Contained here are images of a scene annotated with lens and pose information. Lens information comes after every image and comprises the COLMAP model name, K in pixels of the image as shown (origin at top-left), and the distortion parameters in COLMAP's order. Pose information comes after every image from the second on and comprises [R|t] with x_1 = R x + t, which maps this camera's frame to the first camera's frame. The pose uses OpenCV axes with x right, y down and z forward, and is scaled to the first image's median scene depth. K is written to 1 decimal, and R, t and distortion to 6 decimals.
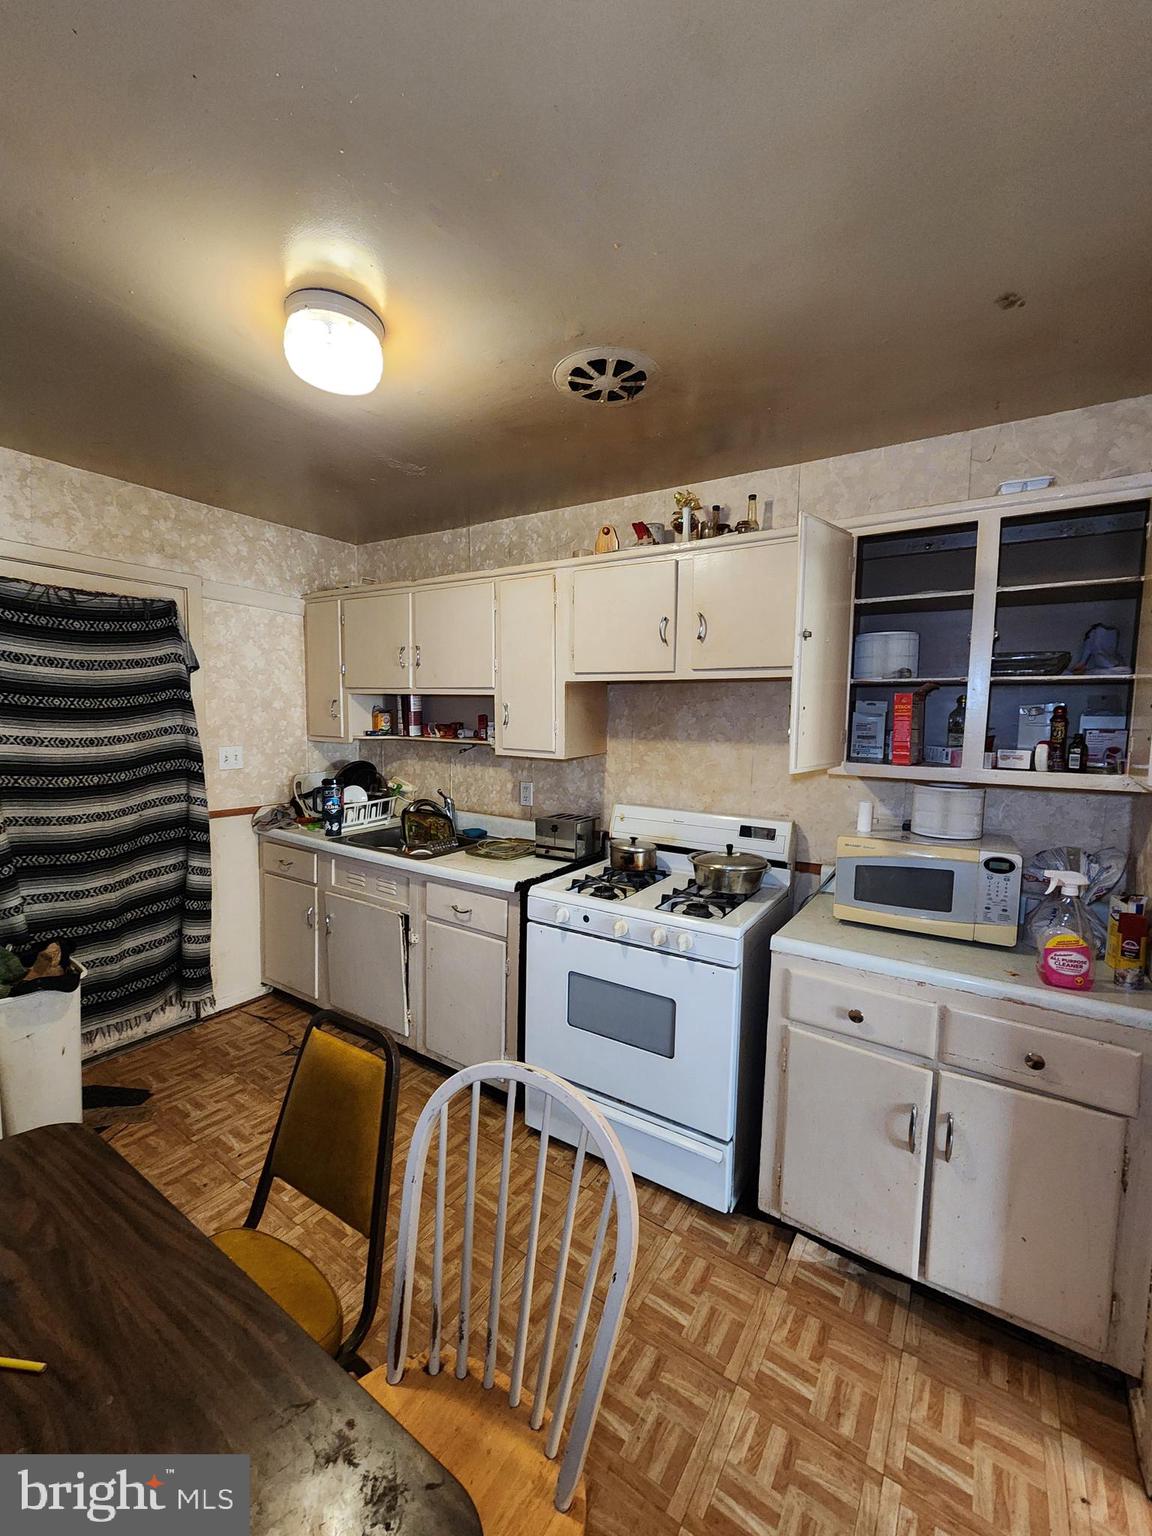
lens RADIAL K [[633.3, 0, 579.2], [0, 633.3, 769.3], [0, 0, 1]] dist [-0.004821, 0.001743]
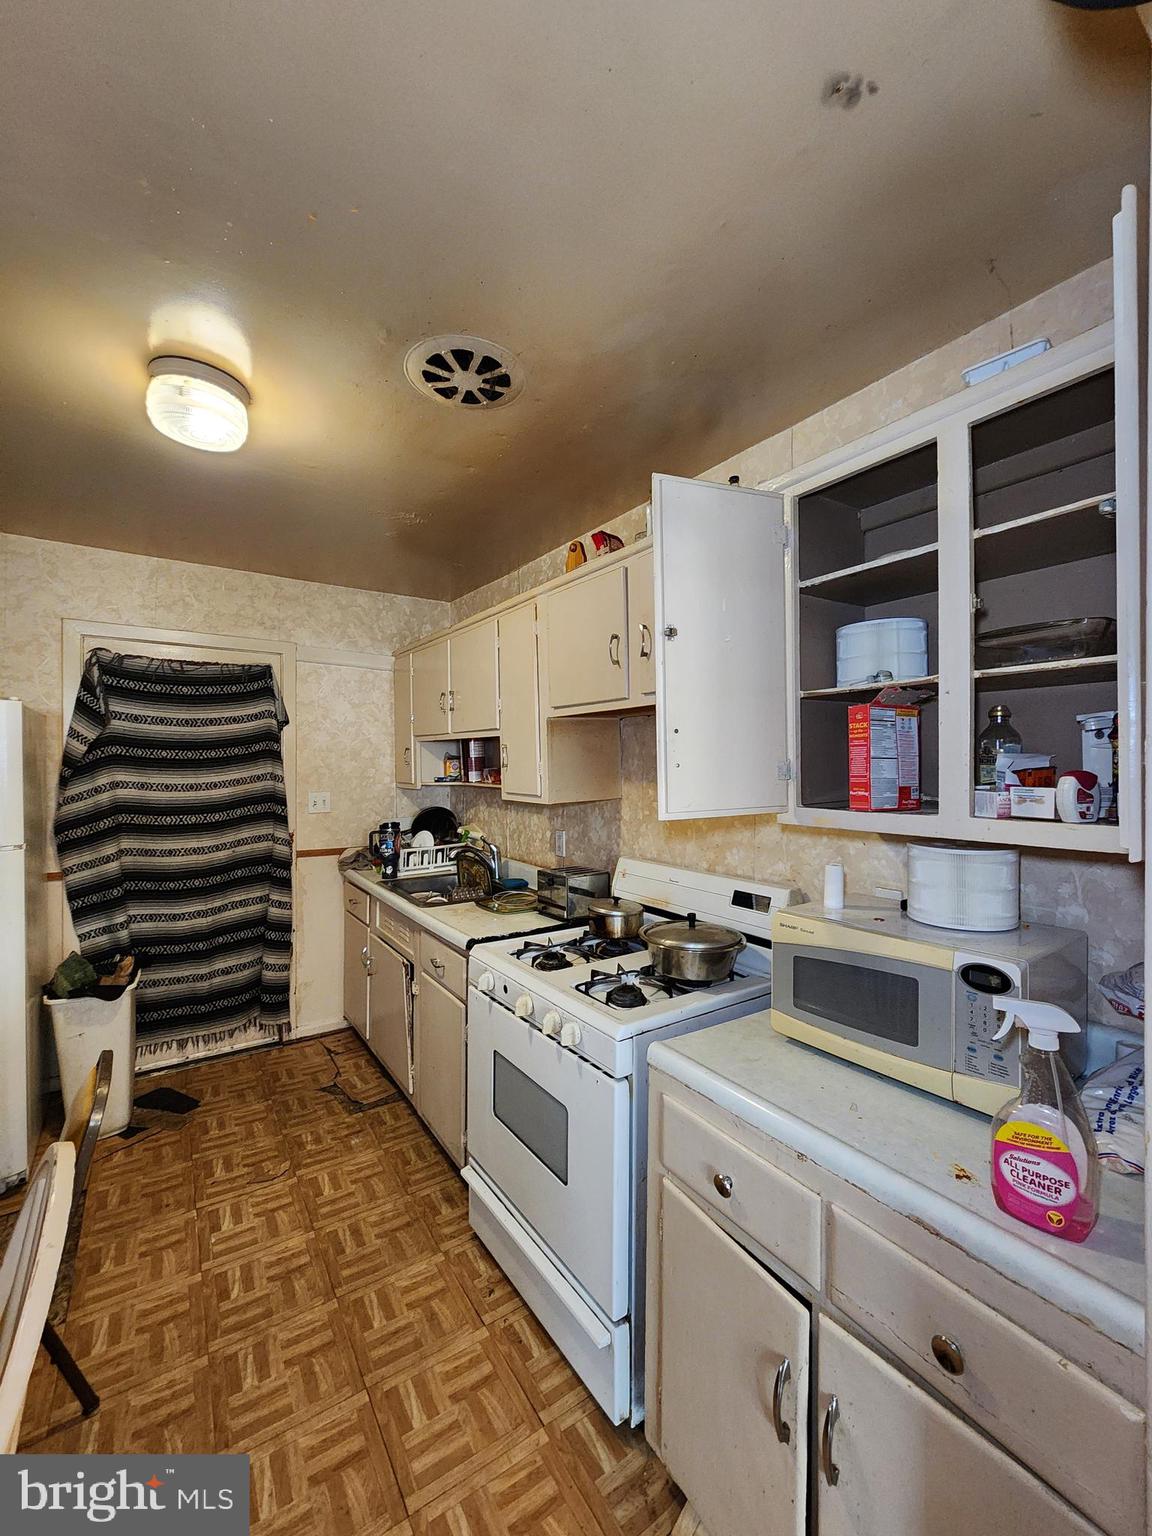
lens RADIAL K [[633.3, 0, 587.5], [0, 633.3, 770.5], [0, 0, 1]] dist [-0.004821, 0.001743]
pose [[0.923069, -0.014295, -0.384368, 0.364669], [-0.017284, 0.996758, -0.078577, 0.005943], [0.384245, 0.079175, 0.919830, 0.191733]]
